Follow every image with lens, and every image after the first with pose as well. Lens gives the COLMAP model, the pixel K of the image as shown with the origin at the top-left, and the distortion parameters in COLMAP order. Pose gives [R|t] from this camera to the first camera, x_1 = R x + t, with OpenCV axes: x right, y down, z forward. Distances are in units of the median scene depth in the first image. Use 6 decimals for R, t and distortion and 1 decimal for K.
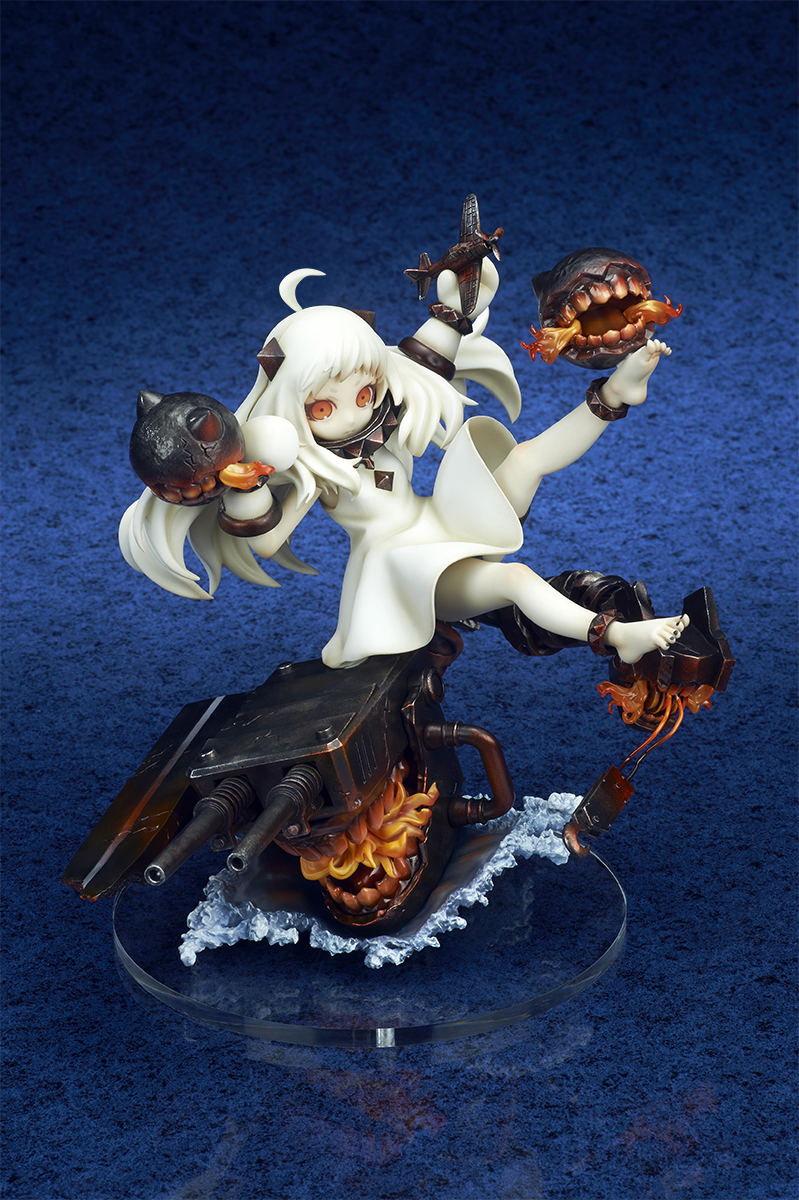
lens RADIAL K [[3403.7, 0, 400.9], [0, 3403.7, 597.6], [0, 0, 1]] dist [0.083156, 0.049528]
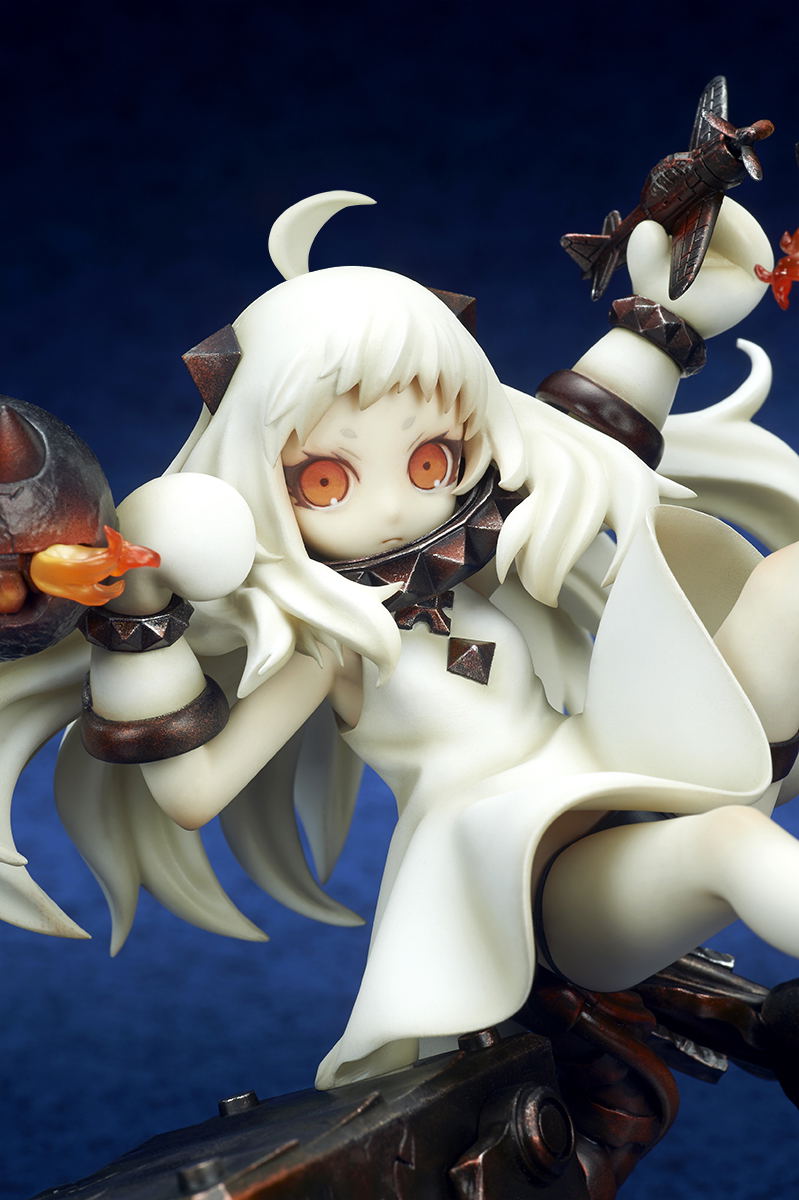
lens RADIAL K [[3640.9, 0, 399.5], [0, 3640.9, 600.0], [0, 0, 1]] dist [0.118832, 0.027763]
pose [[0.980145, 0.011940, -0.197922, 0.078798], [-0.062939, 0.965298, -0.253452, 0.077151], [0.188027, 0.260877, 0.946884, 0.565251]]
